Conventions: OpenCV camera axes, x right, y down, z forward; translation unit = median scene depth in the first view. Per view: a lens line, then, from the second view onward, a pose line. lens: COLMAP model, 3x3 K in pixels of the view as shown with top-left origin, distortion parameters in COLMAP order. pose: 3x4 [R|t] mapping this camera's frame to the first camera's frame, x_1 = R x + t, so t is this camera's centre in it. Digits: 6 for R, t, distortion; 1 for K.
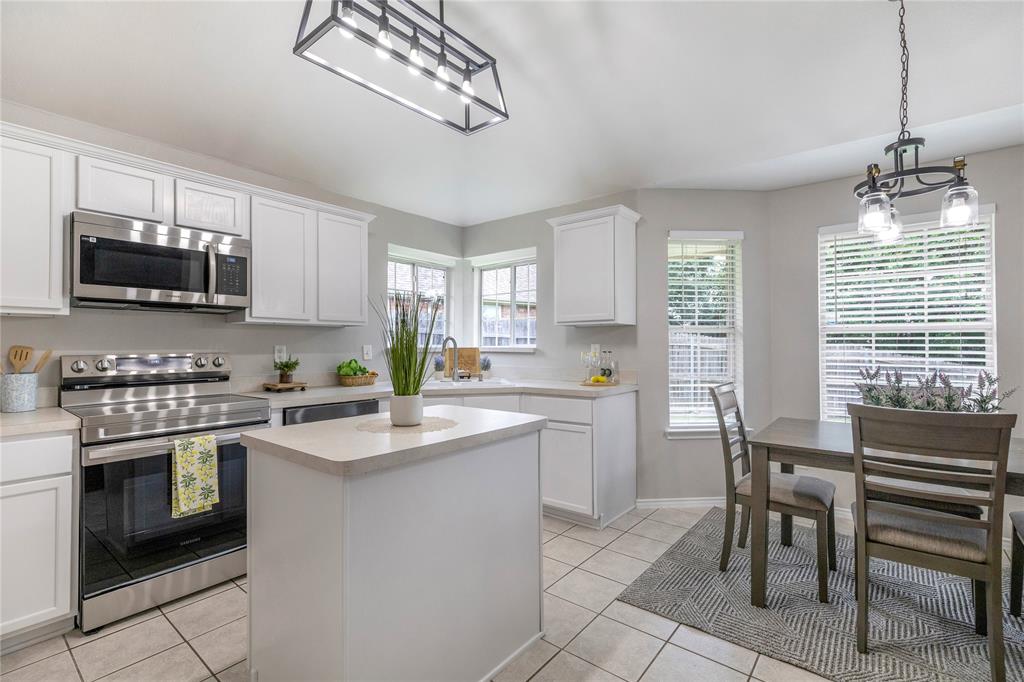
lens RADIAL K [[464.8, 0, 513.3], [0, 464.8, 337.7], [0, 0, 1]] dist [0.000033, 0.000005]
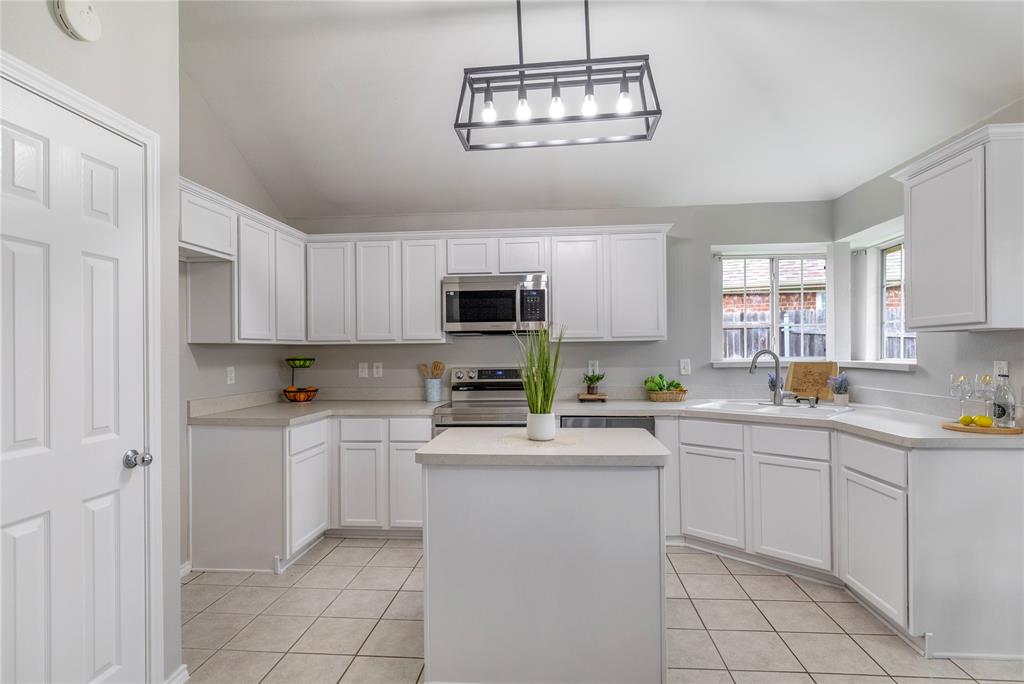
lens RADIAL K [[540.1, 0, 508.6], [0, 540.1, 348.5], [0, 0, 1]] dist [0.002246, 0.000627]
pose [[0.549995, -0.005900, -0.835147, 0.484587], [0.024719, 0.999652, 0.009216, -0.029085], [0.834802, -0.025713, 0.549949, 0.122008]]
